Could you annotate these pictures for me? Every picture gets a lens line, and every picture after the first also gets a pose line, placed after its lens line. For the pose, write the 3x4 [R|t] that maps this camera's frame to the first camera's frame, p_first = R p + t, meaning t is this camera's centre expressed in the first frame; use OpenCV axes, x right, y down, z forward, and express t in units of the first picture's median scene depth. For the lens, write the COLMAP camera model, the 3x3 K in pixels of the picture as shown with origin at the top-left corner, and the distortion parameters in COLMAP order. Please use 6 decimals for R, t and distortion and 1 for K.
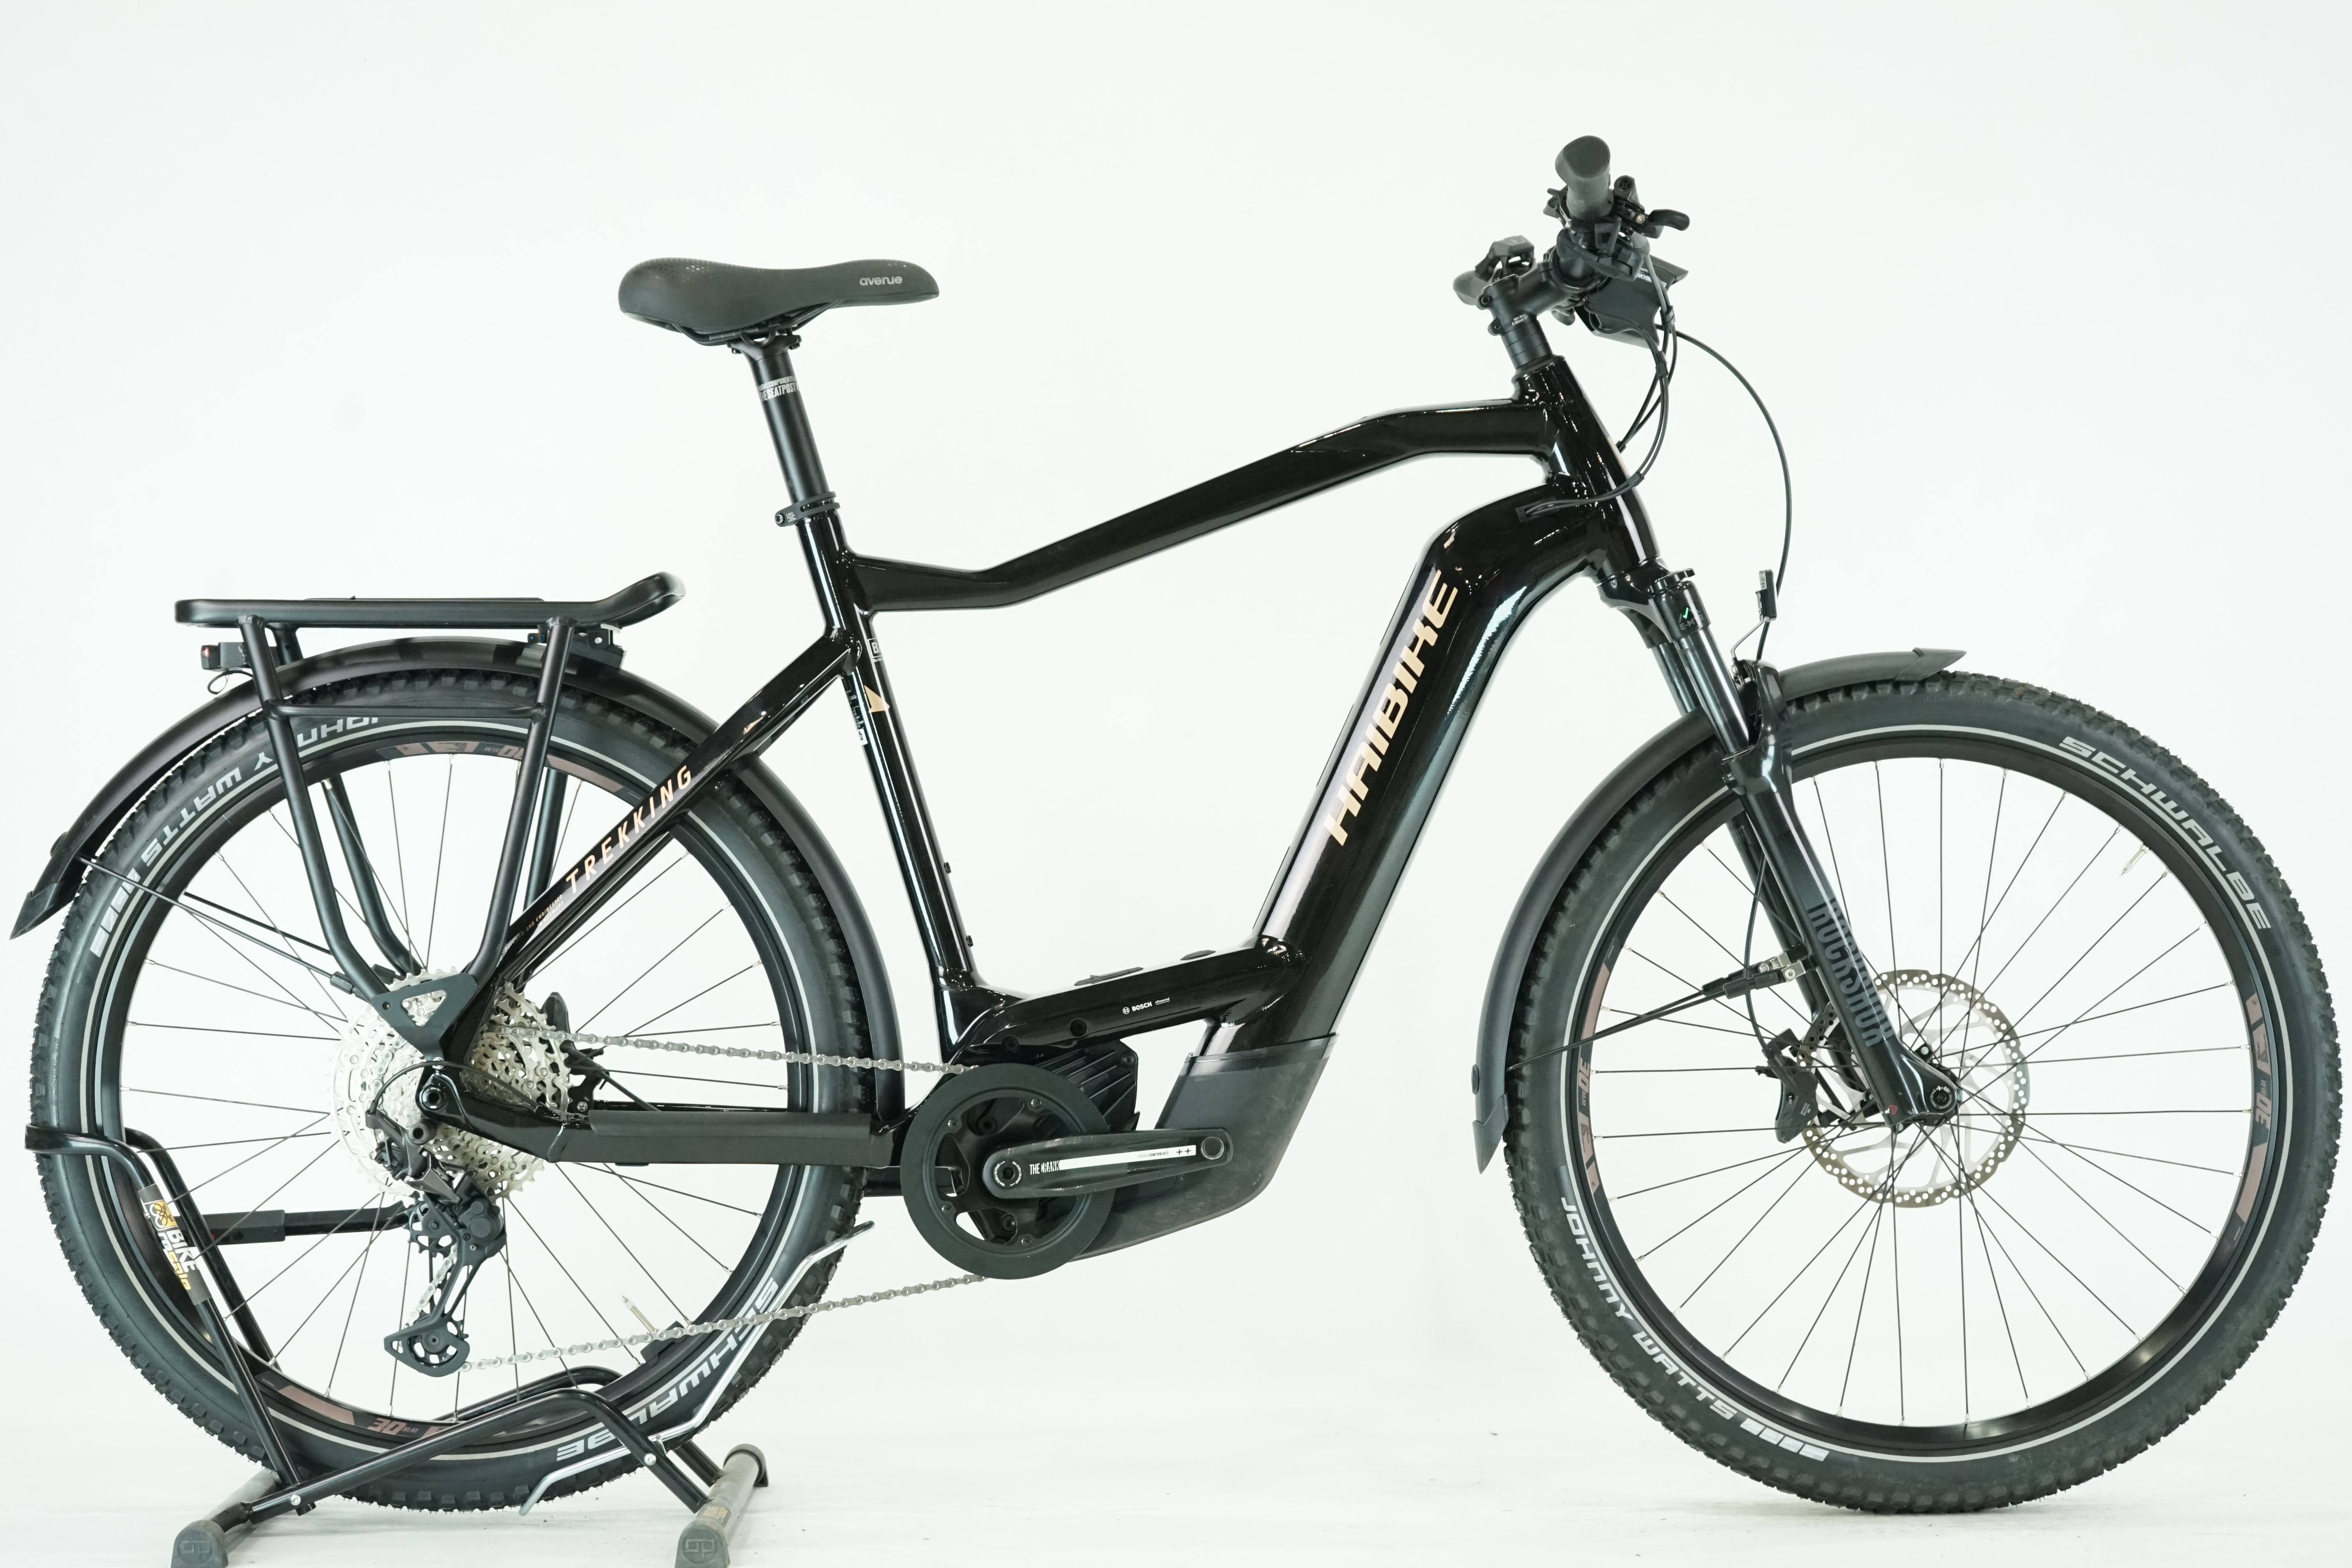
lens RADIAL K [[4403.1, 0, 1176.0], [0, 4403.1, 784.0], [0, 0, 1]] dist [0.034029, -0.019252]
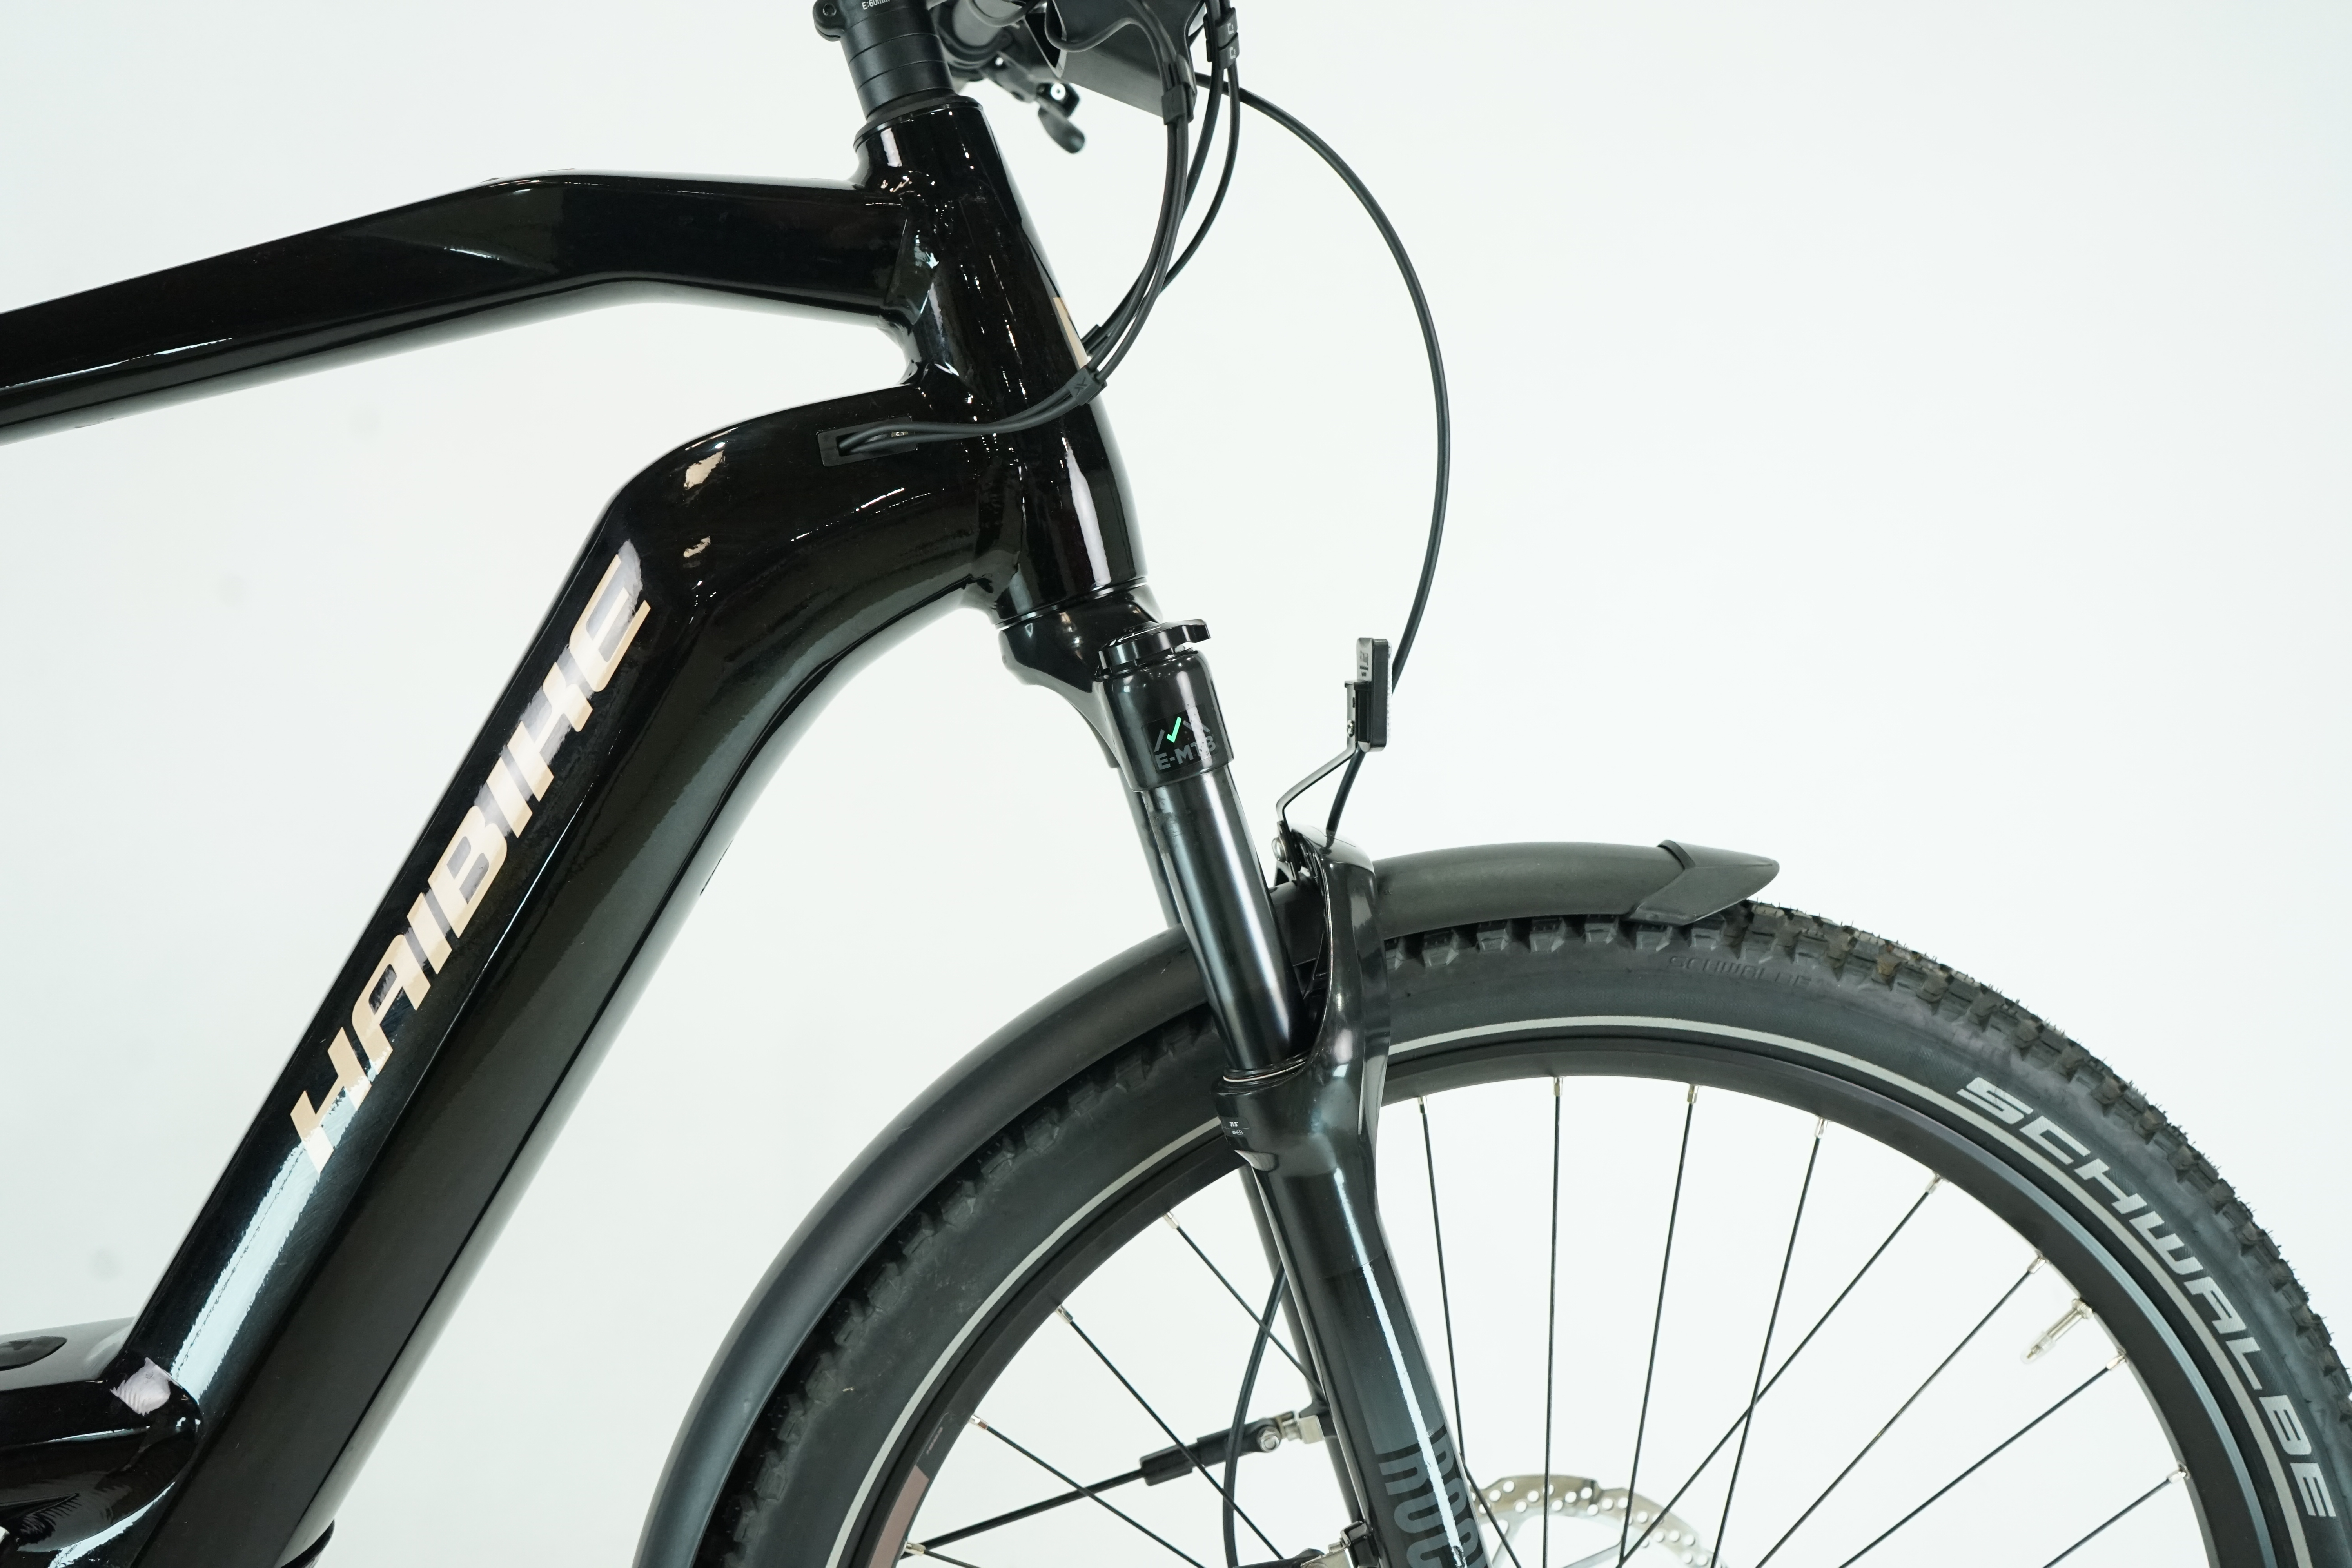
lens RADIAL K [[2026.5, 0, 1176.0], [0, 2026.5, 784.0], [0, 0, 1]] dist [0.009345, -0.002431]
pose [[0.991432, 0.108393, 0.072894, 0.100441], [-0.113219, 0.991395, 0.065700, -0.045200], [-0.065145, -0.073390, 0.995173, 0.794596]]
